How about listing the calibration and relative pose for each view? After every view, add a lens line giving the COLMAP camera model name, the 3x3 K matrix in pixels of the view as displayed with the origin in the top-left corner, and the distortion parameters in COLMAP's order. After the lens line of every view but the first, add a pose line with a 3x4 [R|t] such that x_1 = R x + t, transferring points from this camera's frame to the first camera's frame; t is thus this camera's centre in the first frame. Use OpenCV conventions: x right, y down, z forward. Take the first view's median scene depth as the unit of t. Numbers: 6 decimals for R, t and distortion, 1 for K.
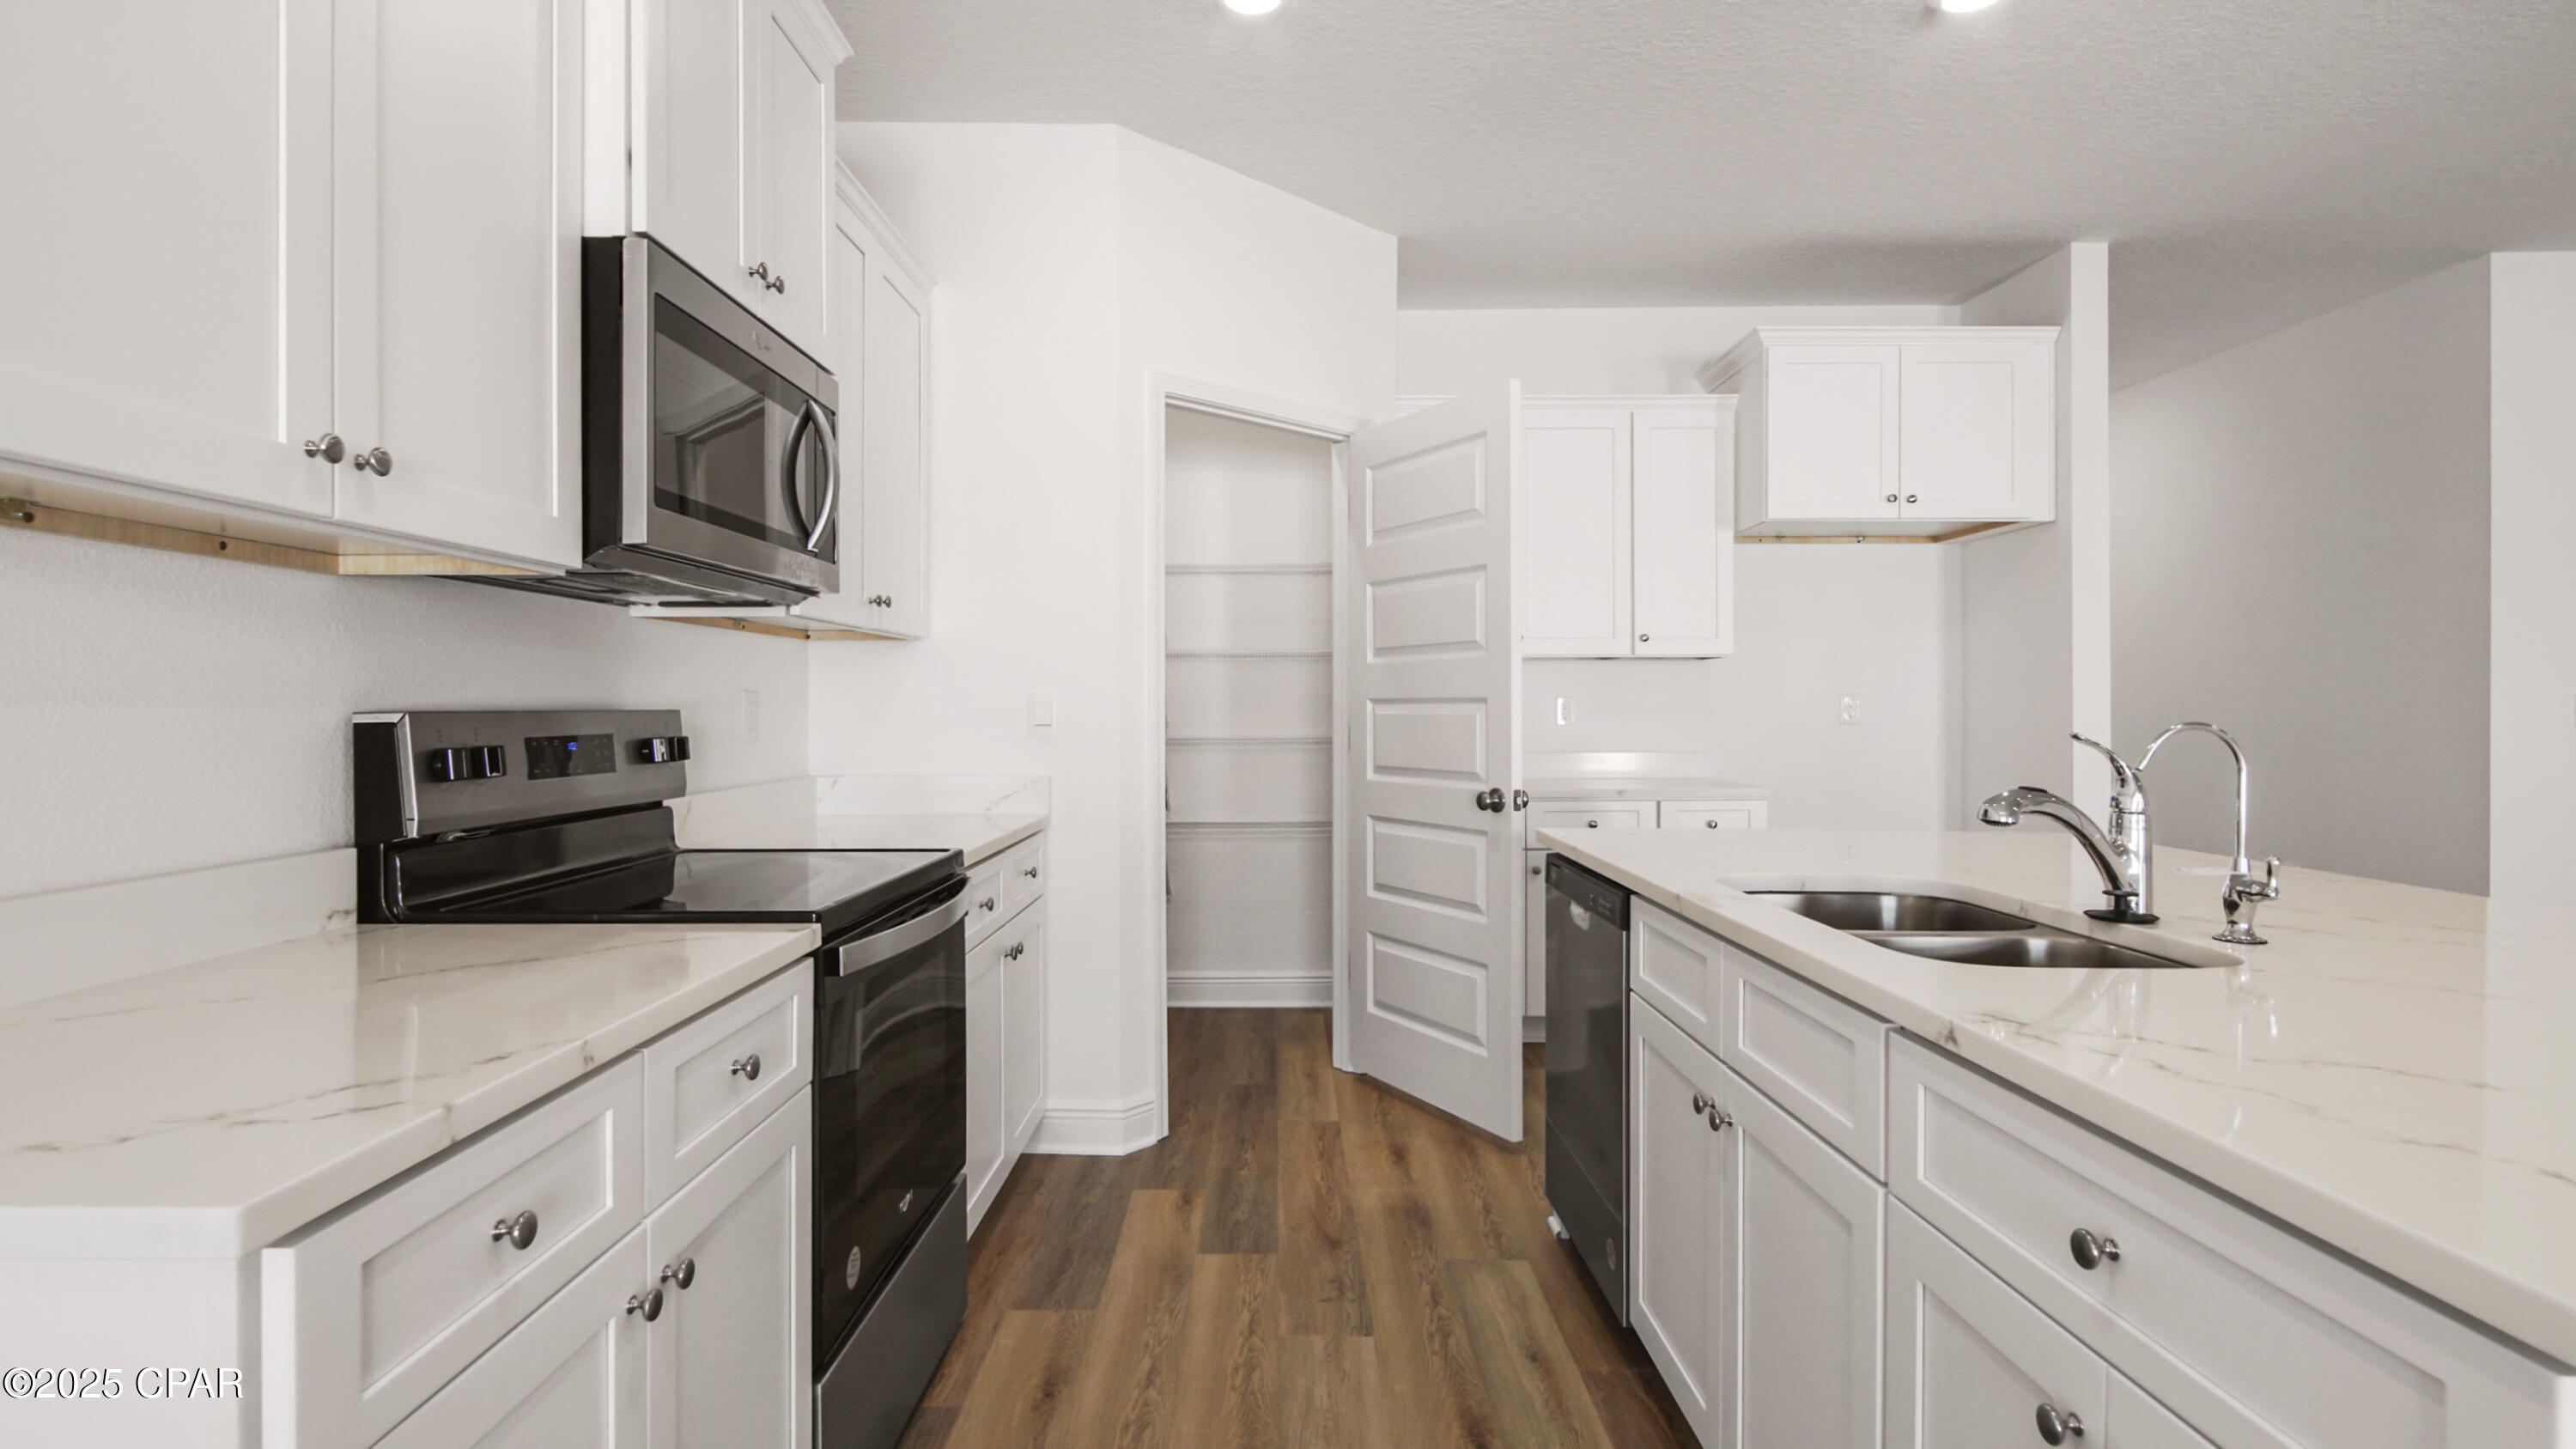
lens RADIAL K [[1276.0, 0, 1278.6], [0, 1276.0, 707.8], [0, 0, 1]] dist [0.001245, 0.000243]
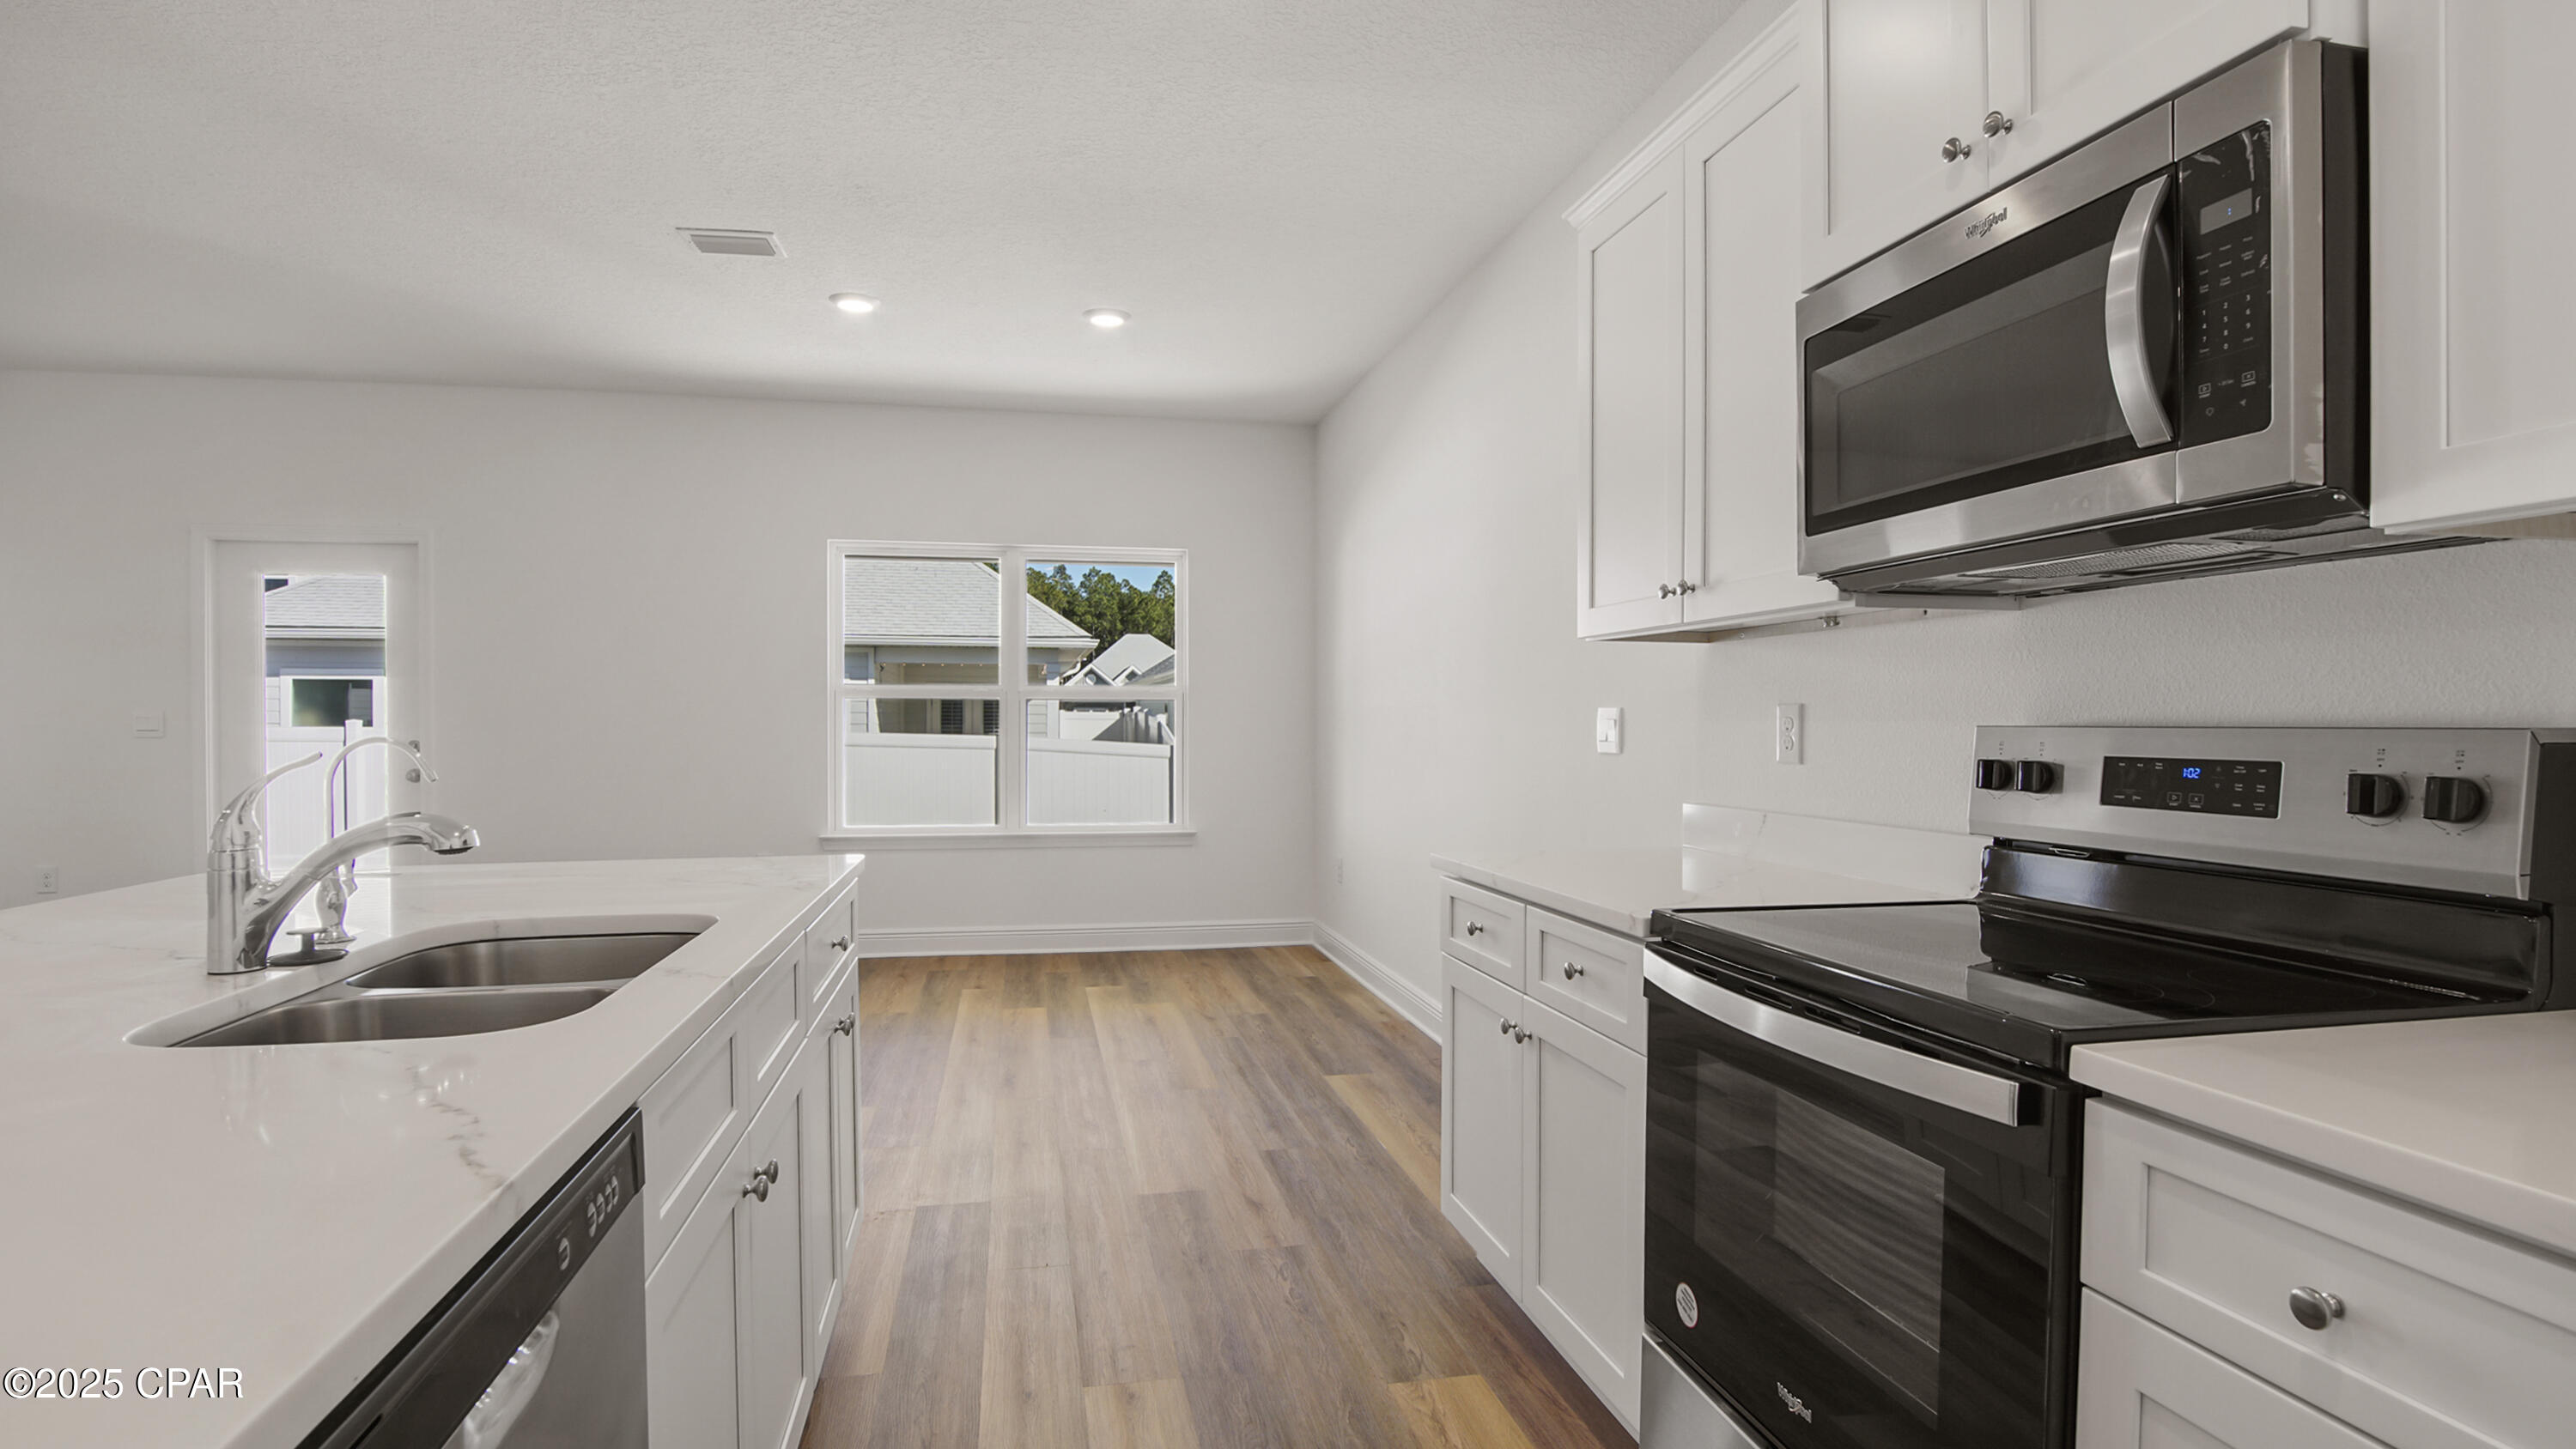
lens RADIAL K [[1275.6, 0, 1278.6], [0, 1275.6, 707.8], [0, 0, 1]] dist [0.001245, 0.000243]
pose [[-0.980891, -0.002353, -0.194544, 0.116094], [-0.000390, 0.999949, -0.010129, -0.000909], [0.194557, -0.009859, -0.980842, 1.409869]]
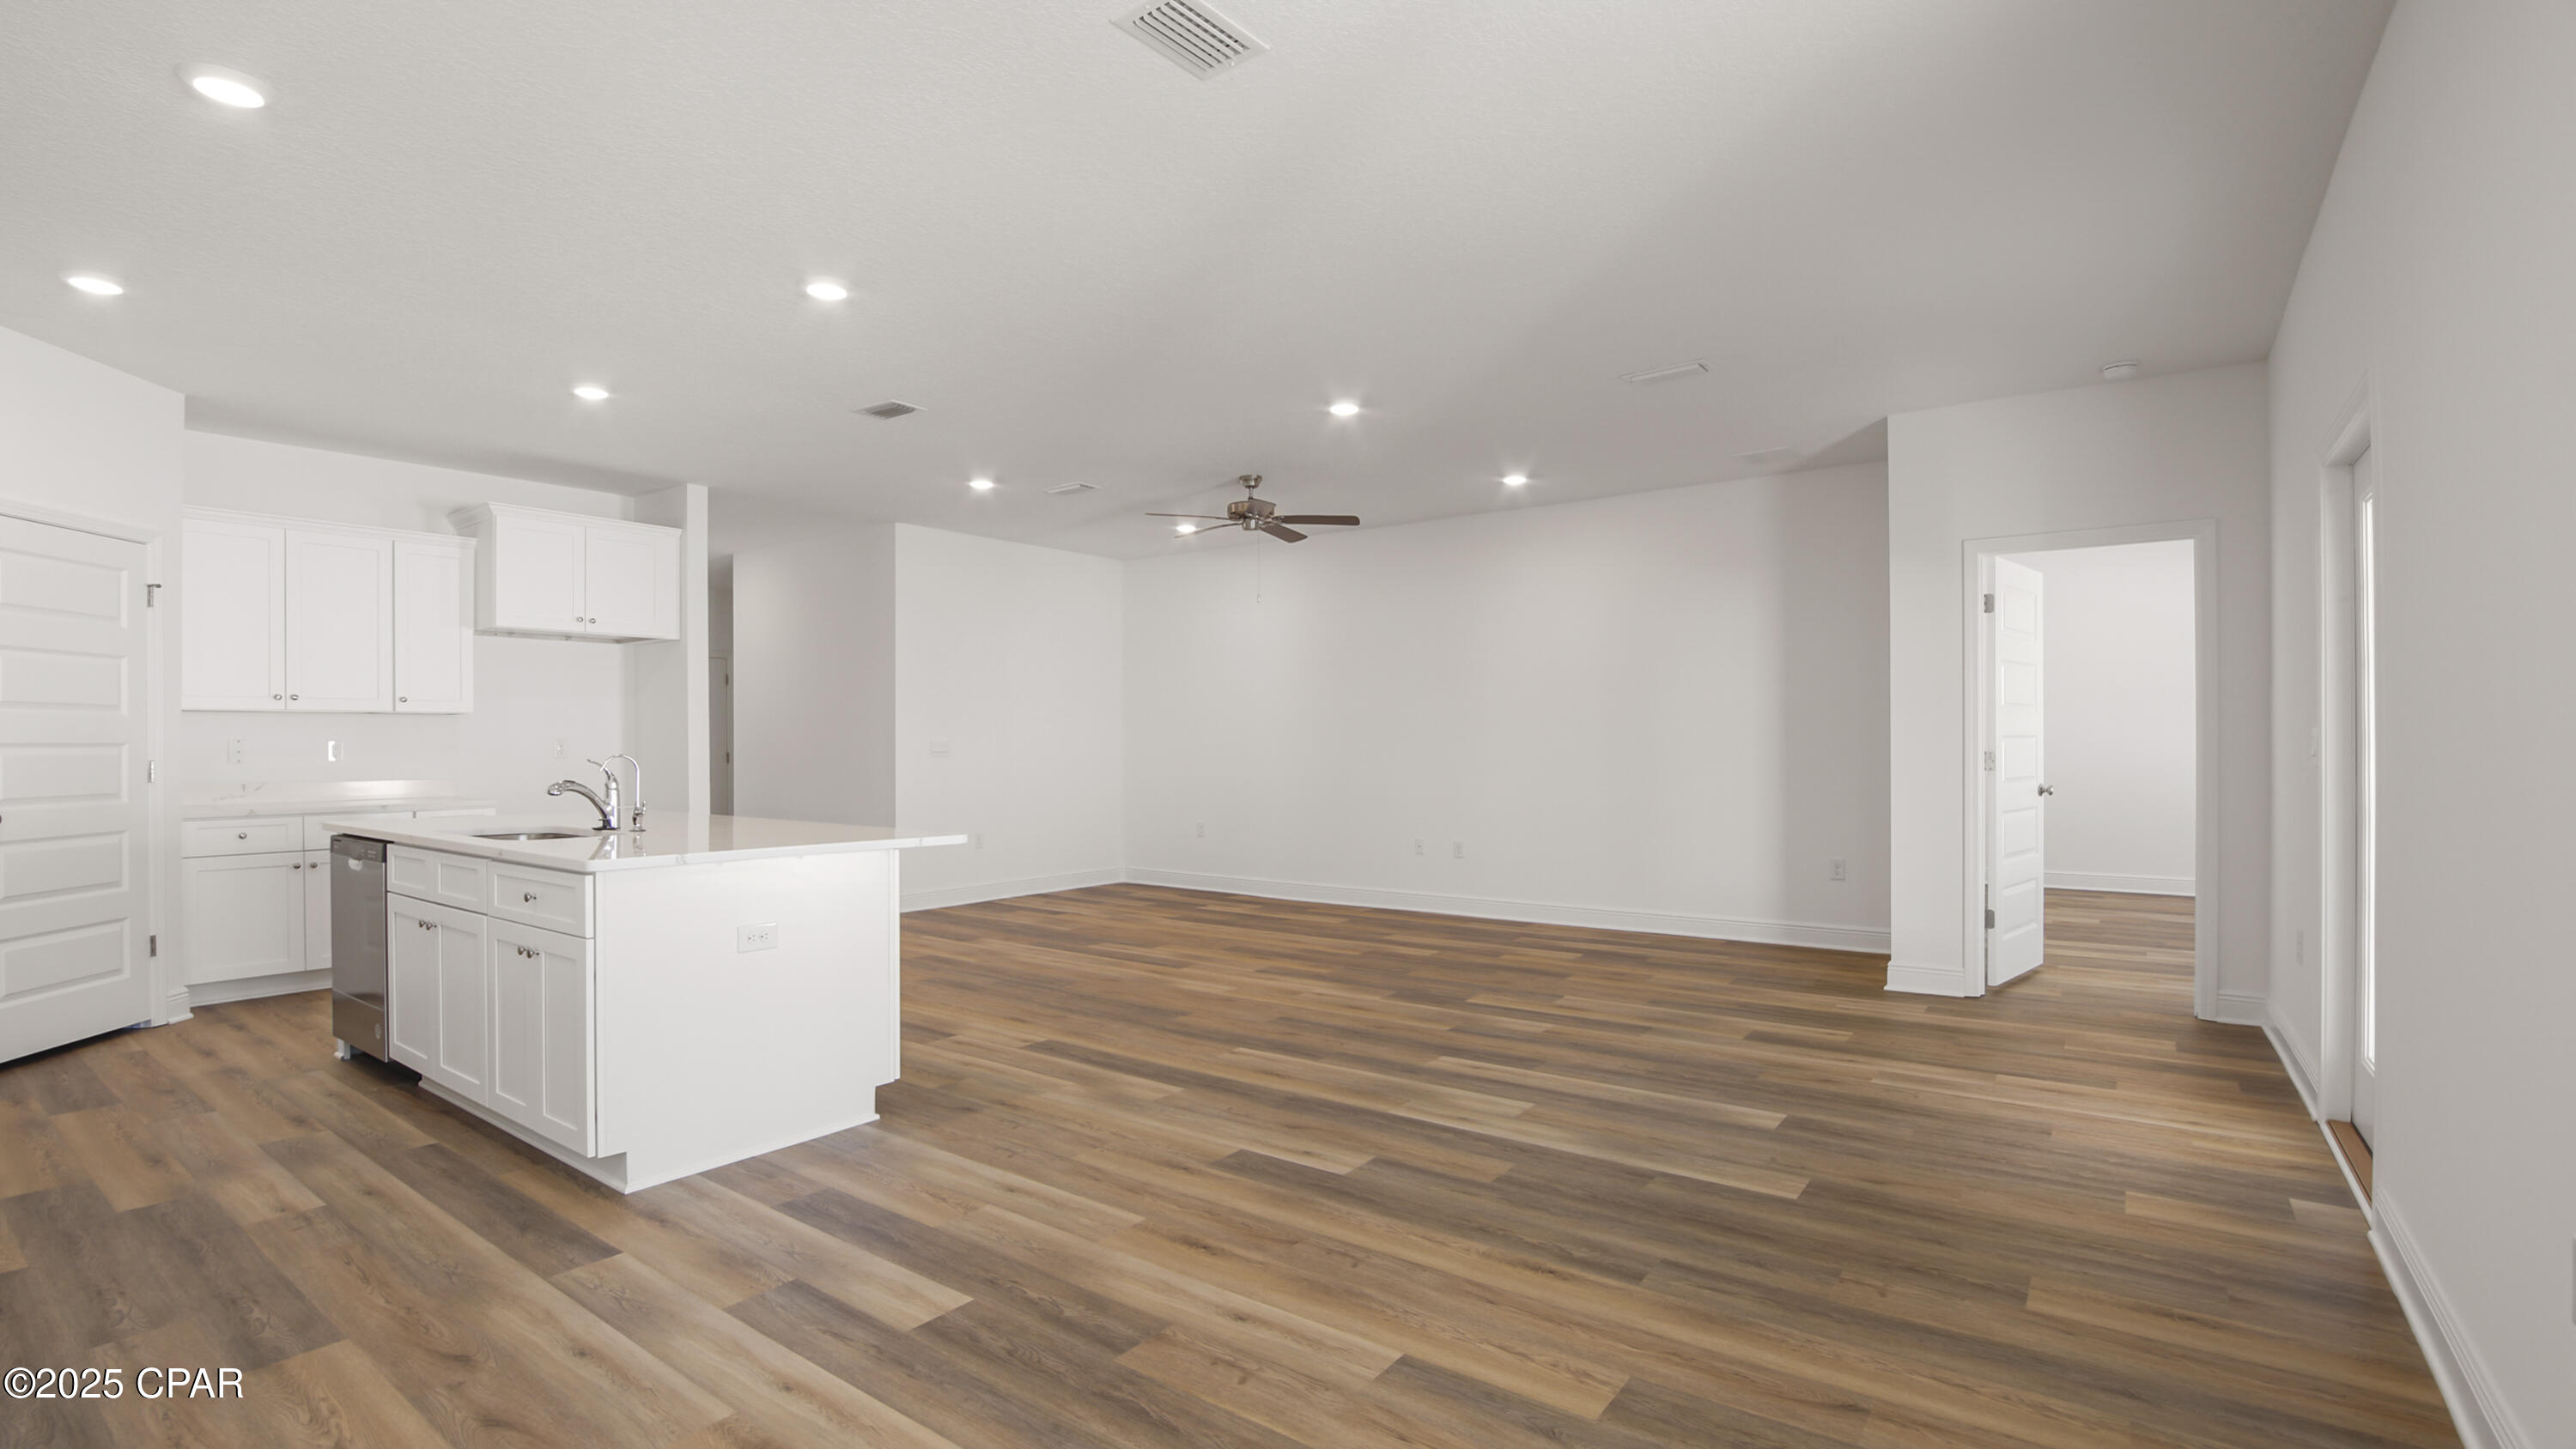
lens RADIAL K [[1142.4, 0, 1284.9], [0, 1142.4, 738.4], [0, 0, 1]] dist [-0.030659, 0.000598]
pose [[0.594560, -0.005359, 0.804034, -0.268513], [0.006712, 0.999976, 0.001702, -0.012088], [-0.804023, 0.004385, 0.594581, -1.062653]]
